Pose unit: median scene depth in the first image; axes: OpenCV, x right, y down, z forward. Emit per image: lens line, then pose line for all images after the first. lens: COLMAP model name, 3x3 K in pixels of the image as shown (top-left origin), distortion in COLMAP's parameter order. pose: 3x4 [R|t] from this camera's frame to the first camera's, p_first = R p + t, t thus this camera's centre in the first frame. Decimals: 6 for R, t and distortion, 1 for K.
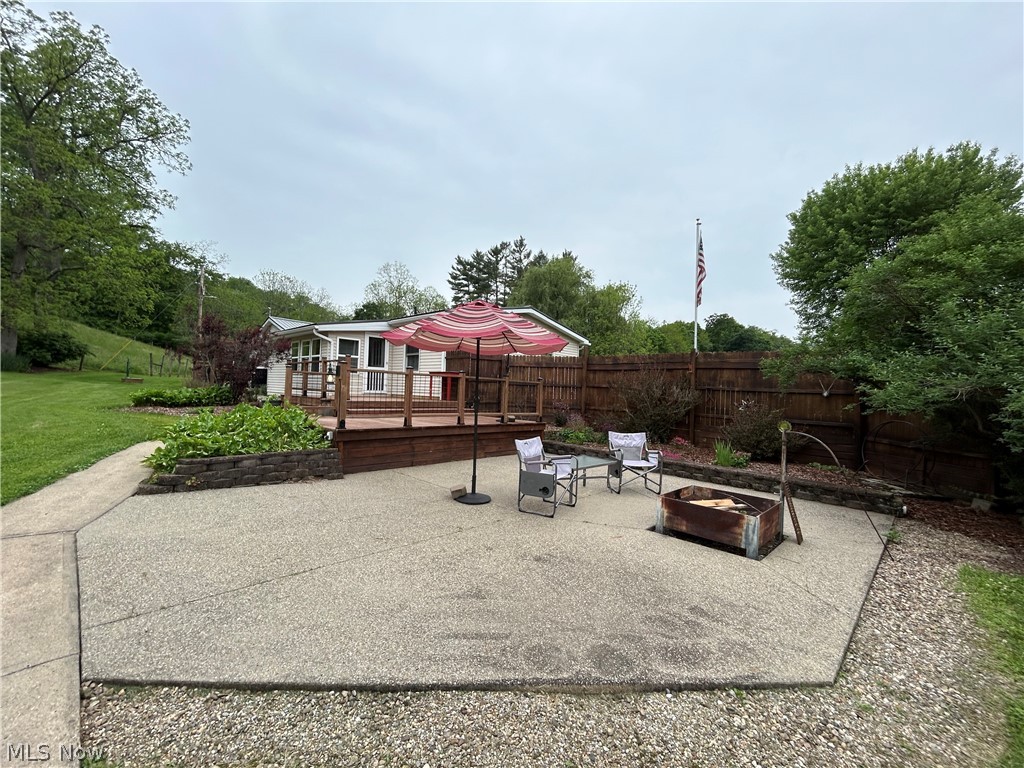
lens RADIAL K [[416.5, 0, 515.5], [0, 416.5, 388.8], [0, 0, 1]] dist [-0.002469, 0.000269]
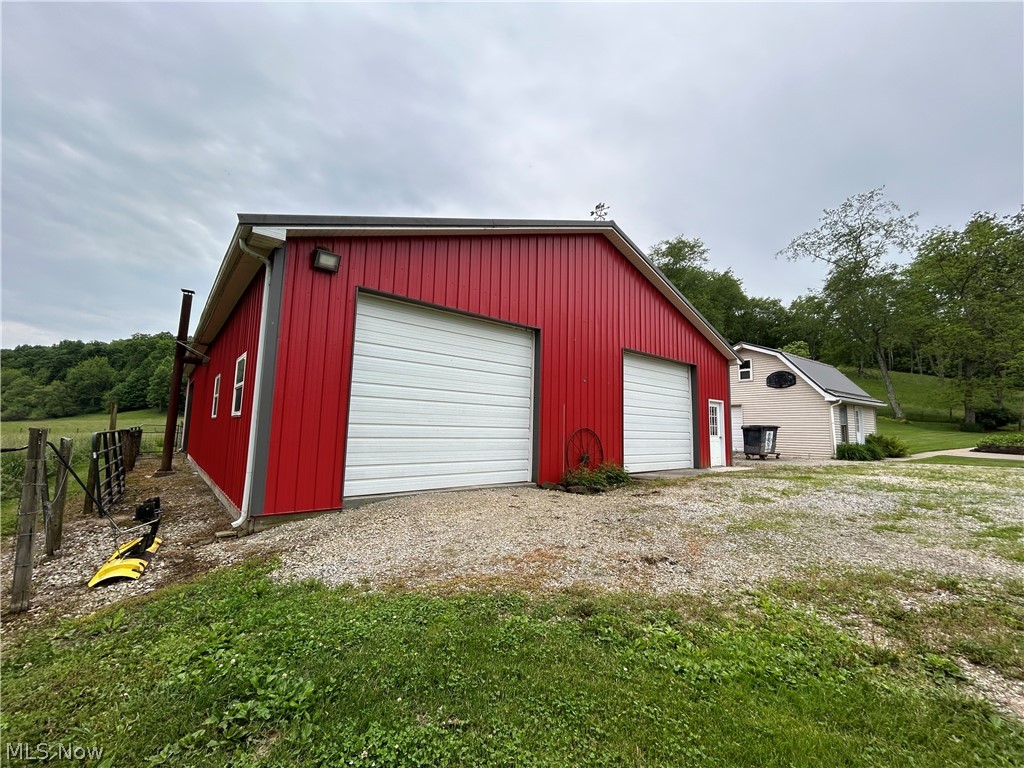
lens RADIAL K [[416.5, 0, 511.5], [0, 416.5, 384.5], [0, 0, 1]] dist [-0.002469, 0.000269]
pose [[-0.144366, -0.148740, -0.978282, 0.734057], [-0.015138, 0.988854, -0.148114, 0.042751], [0.989409, -0.006573, -0.145008, -0.611490]]
